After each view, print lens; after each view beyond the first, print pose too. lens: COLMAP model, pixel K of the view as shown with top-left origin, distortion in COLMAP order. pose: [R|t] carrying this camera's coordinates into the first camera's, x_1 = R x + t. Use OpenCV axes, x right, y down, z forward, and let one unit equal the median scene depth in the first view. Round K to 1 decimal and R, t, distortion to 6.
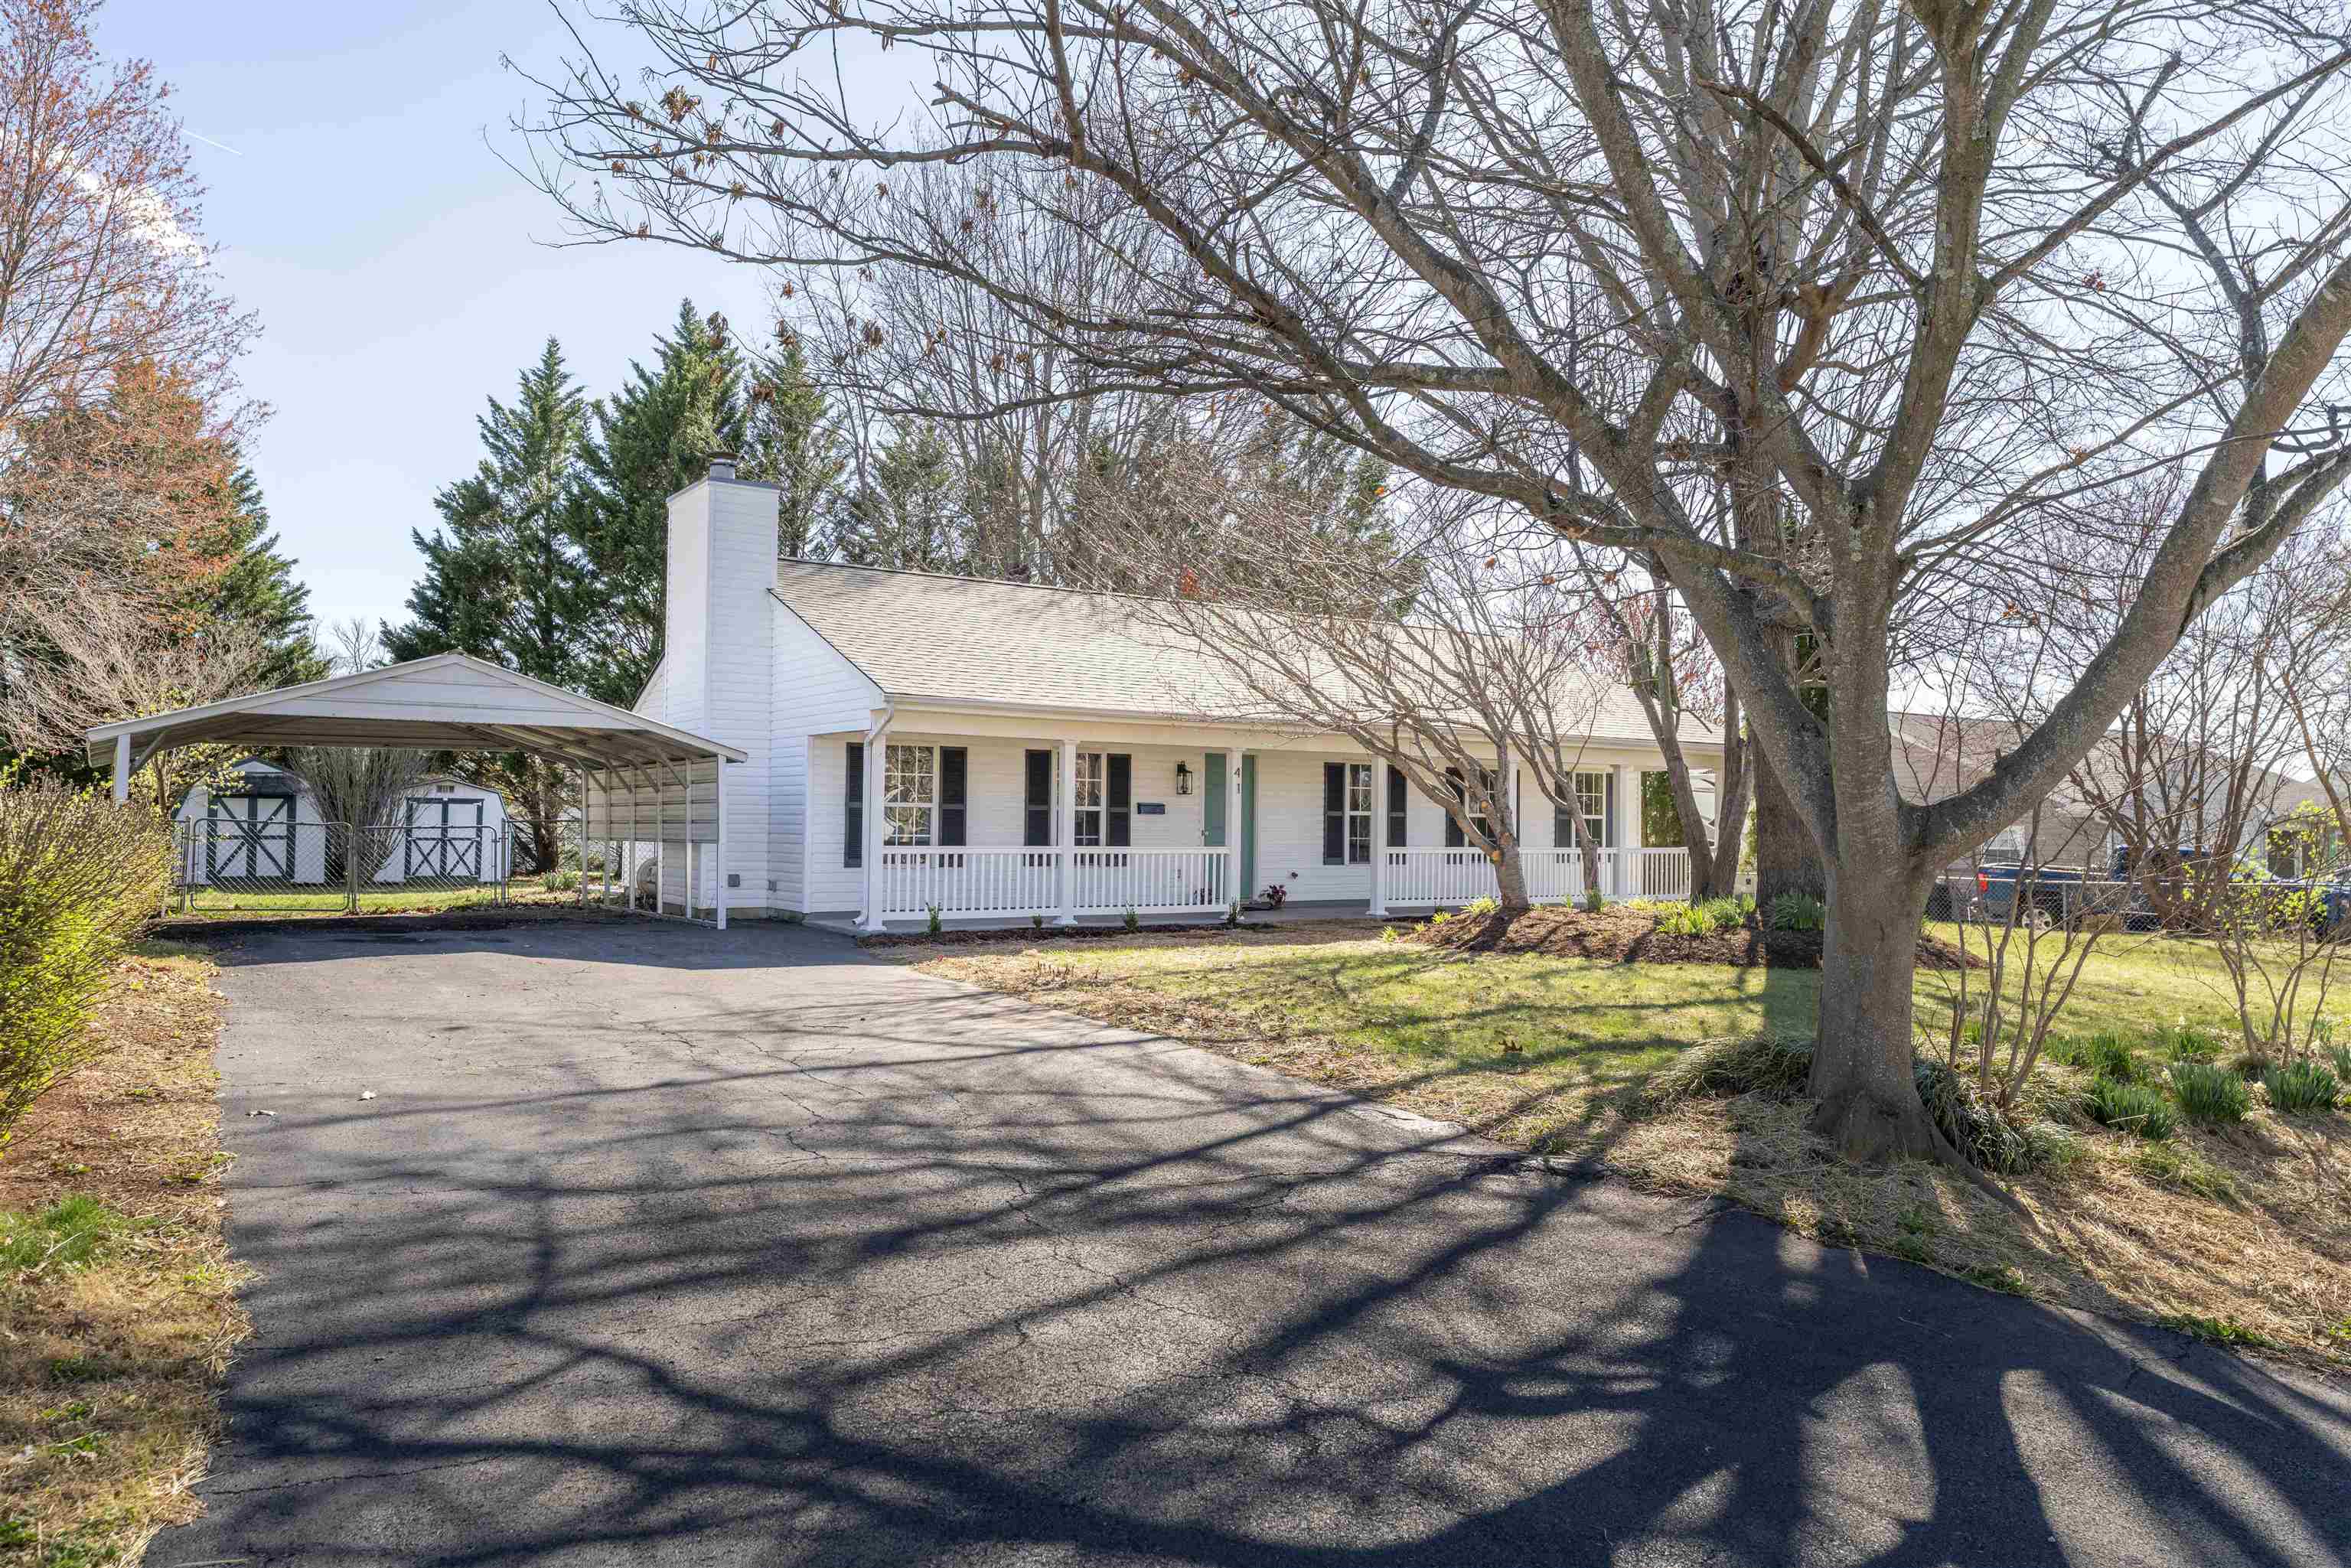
lens RADIAL K [[1649.5, 0, 1157.9], [0, 1649.5, 775.0], [0, 0, 1]] dist [0.000509, 0.000651]
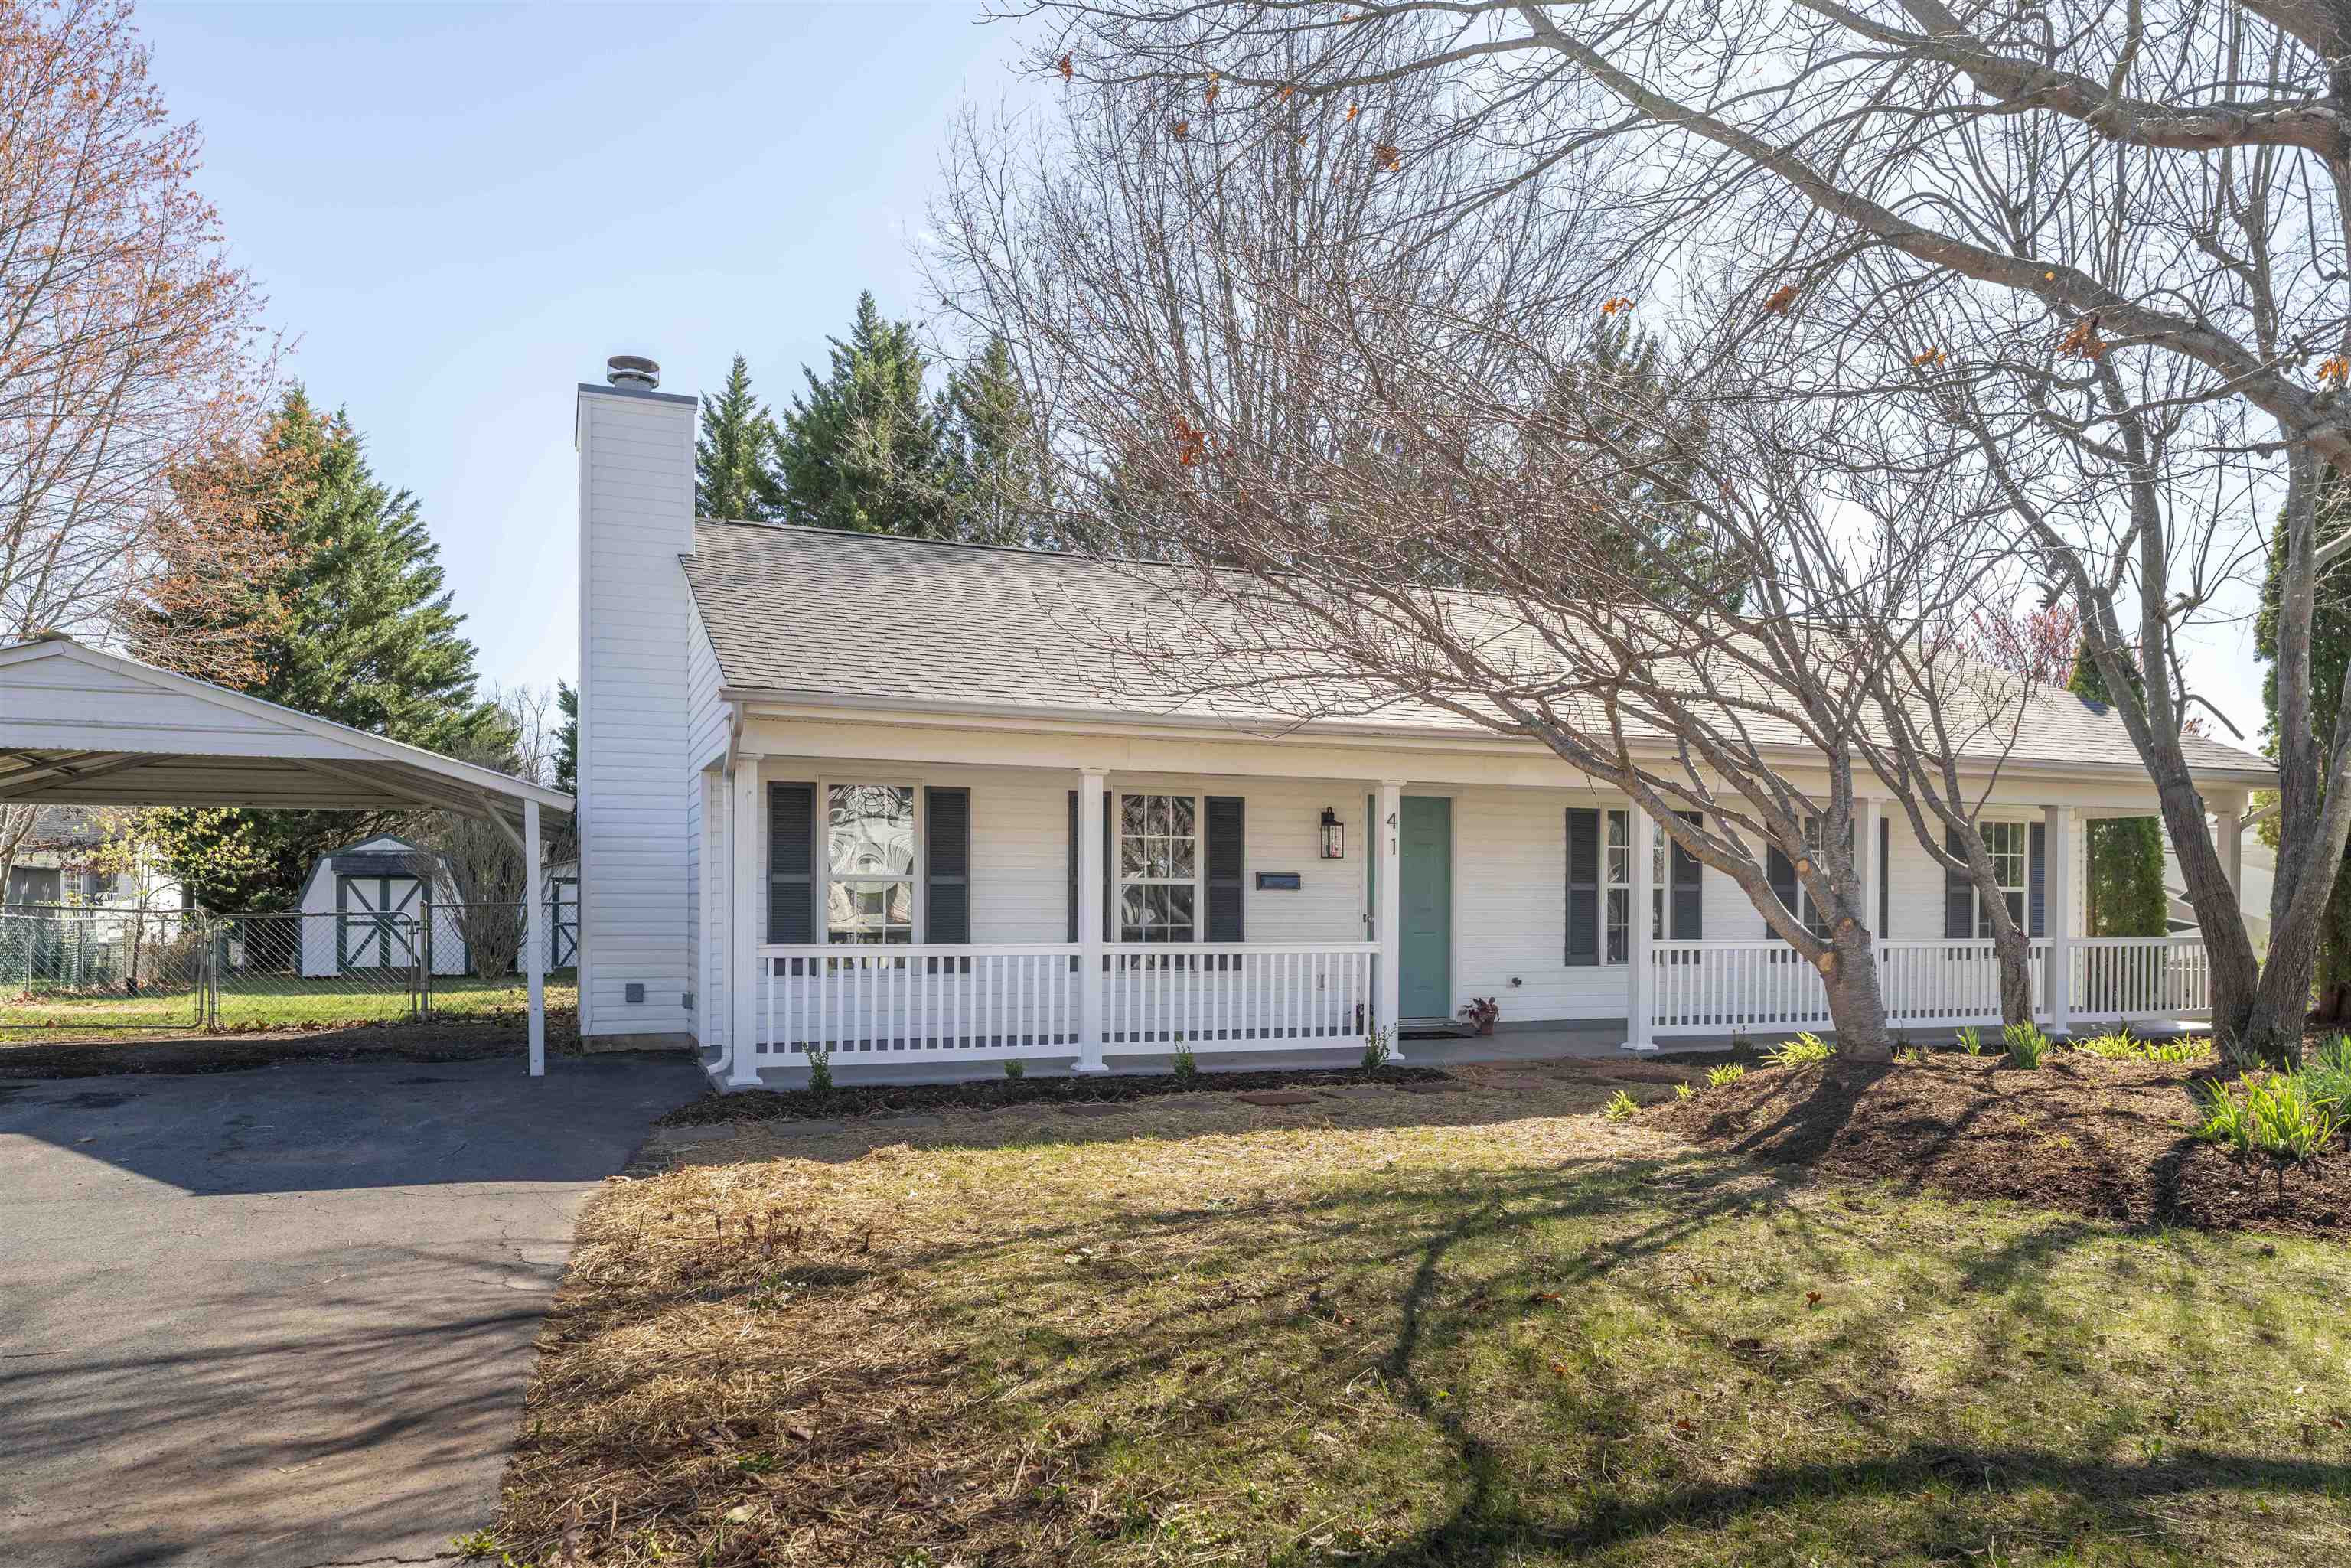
lens RADIAL K [[1663.9, 0, 1187.6], [0, 1663.9, 889.7], [0, 0, 1]] dist [-0.005601, 0.007494]
pose [[0.981475, -0.007226, -0.191455, 0.077524], [0.011629, 0.999693, 0.021885, 0.008166], [0.191238, -0.023706, 0.981257, 0.320418]]
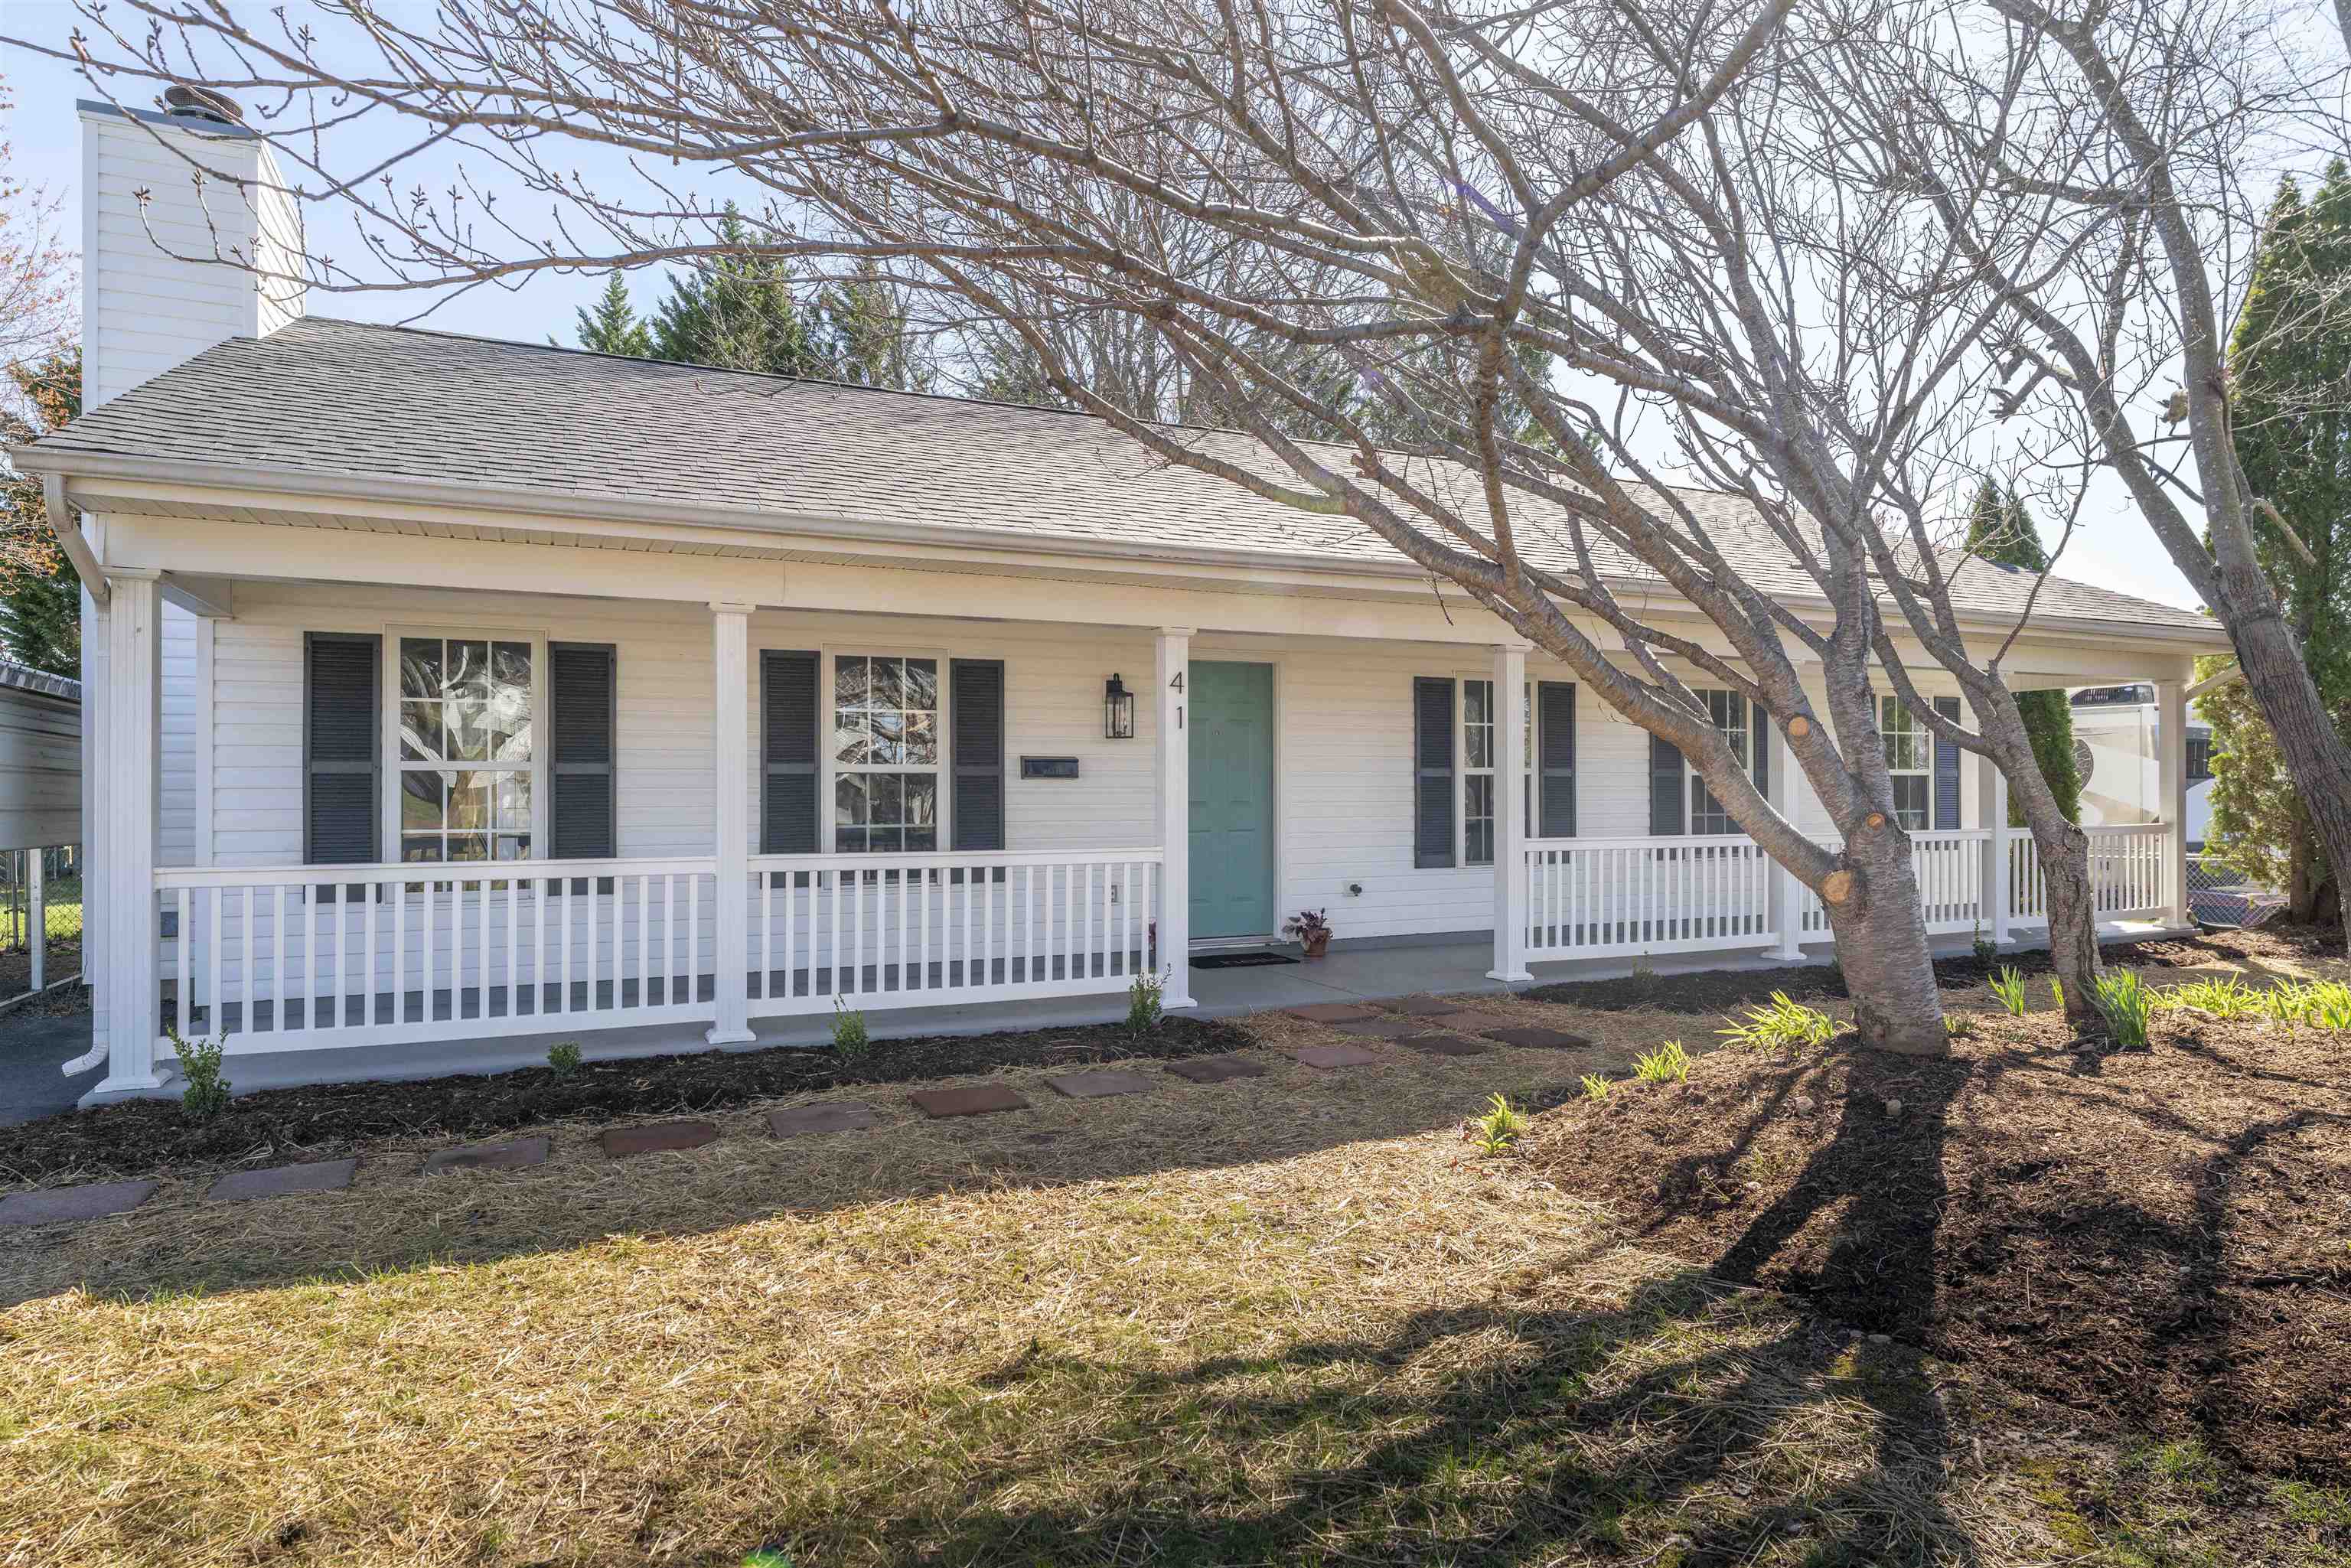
lens RADIAL K [[1328.6, 0, 1175.1], [0, 1328.6, 800.7], [0, 0, 1]] dist [0.001391, -0.000668]
pose [[0.987943, -0.017395, -0.153839, 0.087309], [0.022764, 0.999189, 0.033208, 0.015986], [0.153137, -0.036309, 0.987538, 0.544872]]
